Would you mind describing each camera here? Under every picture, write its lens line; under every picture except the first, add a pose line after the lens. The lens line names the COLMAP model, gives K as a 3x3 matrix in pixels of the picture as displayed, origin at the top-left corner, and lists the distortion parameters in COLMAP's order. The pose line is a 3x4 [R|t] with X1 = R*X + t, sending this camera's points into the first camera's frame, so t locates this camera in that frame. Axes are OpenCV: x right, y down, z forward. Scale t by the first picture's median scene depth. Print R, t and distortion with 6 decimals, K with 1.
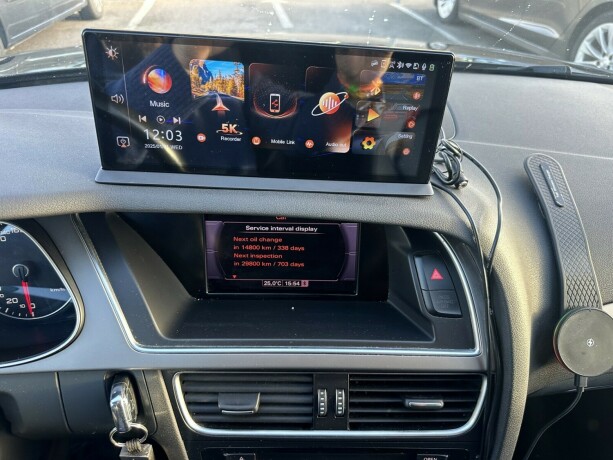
lens RADIAL K [[415.7, 0, 306.5], [0, 415.7, 230.0], [0, 0, 1]] dist [0.050344, -0.069496]
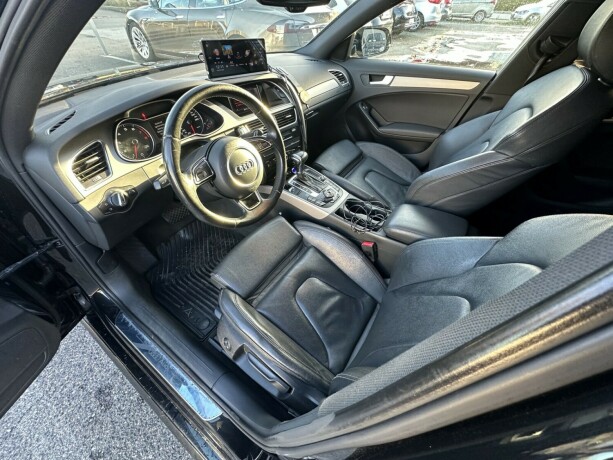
lens RADIAL K [[246.4, 0, 306.5], [0, 246.4, 230.0], [0, 0, 1]] dist [-0.001230, -0.000043]
pose [[0.665331, -0.520249, 0.535420, -1.818775], [0.430777, 0.853290, 0.293814, 0.782900], [-0.609725, 0.035163, 0.791832, -1.385557]]
